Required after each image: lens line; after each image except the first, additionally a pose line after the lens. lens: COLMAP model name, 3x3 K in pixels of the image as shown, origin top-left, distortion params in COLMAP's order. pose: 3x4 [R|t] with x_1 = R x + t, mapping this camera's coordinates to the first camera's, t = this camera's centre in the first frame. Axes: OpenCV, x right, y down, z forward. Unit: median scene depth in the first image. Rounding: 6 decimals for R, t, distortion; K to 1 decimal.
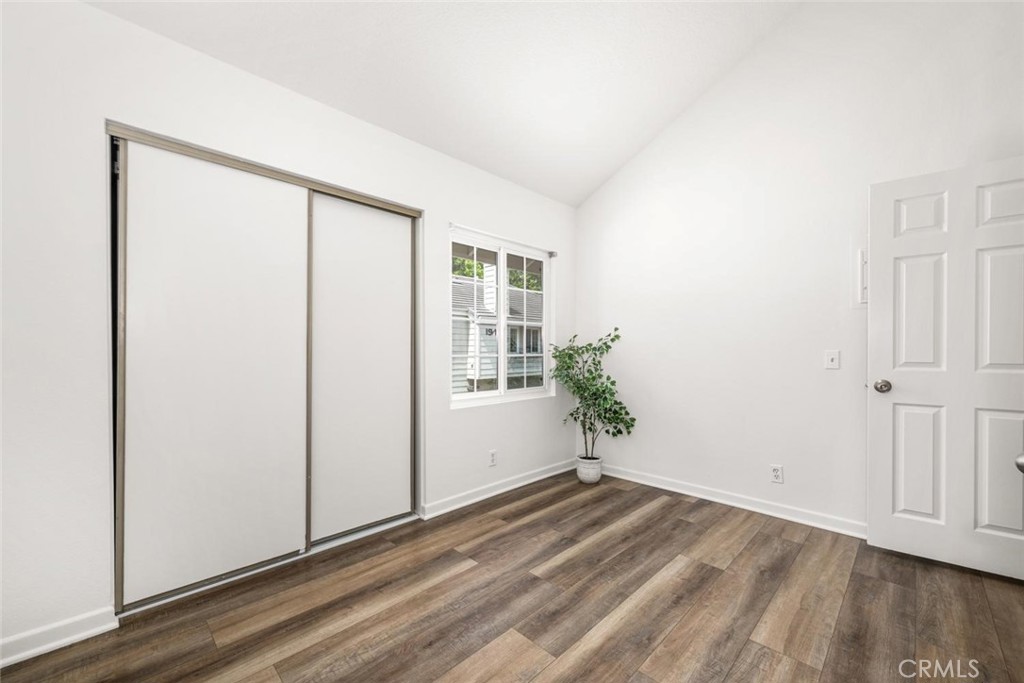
lens RADIAL K [[410.7, 0, 511.0], [0, 410.7, 346.0], [0, 0, 1]] dist [0.001548, -0.000022]
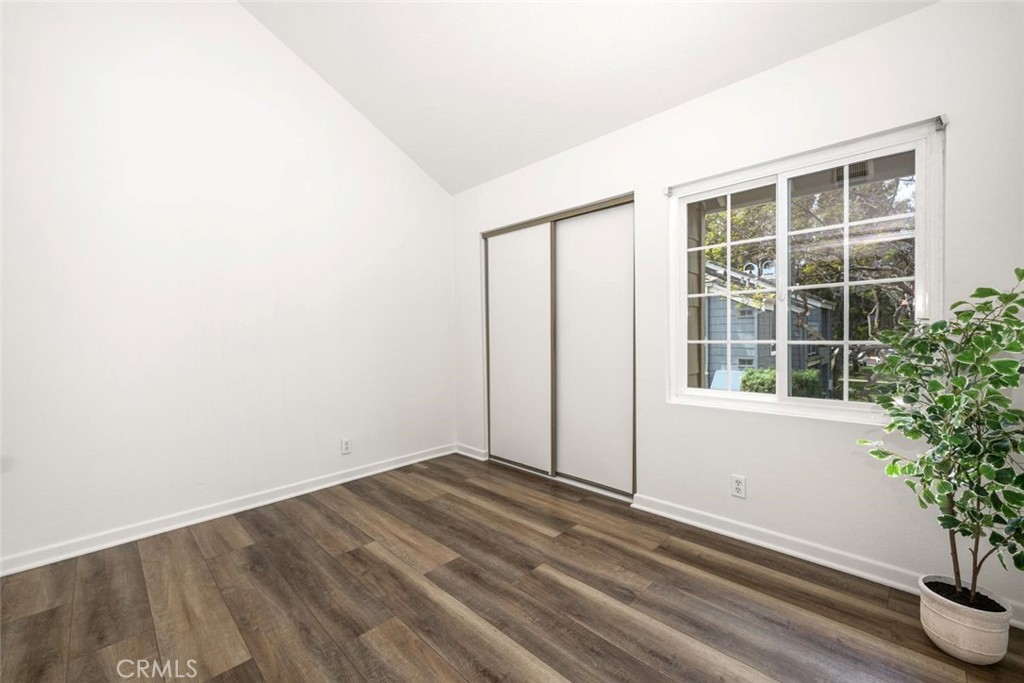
lens RADIAL K [[410.7, 0, 512.4], [0, 410.7, 342.6], [0, 0, 1]] dist [0.001548, -0.000022]
pose [[0.001689, 0.016405, -0.999864, 0.944963], [0.019984, 0.999665, 0.016435, 0.006174], [0.999799, -0.020009, 0.001361, 0.874815]]
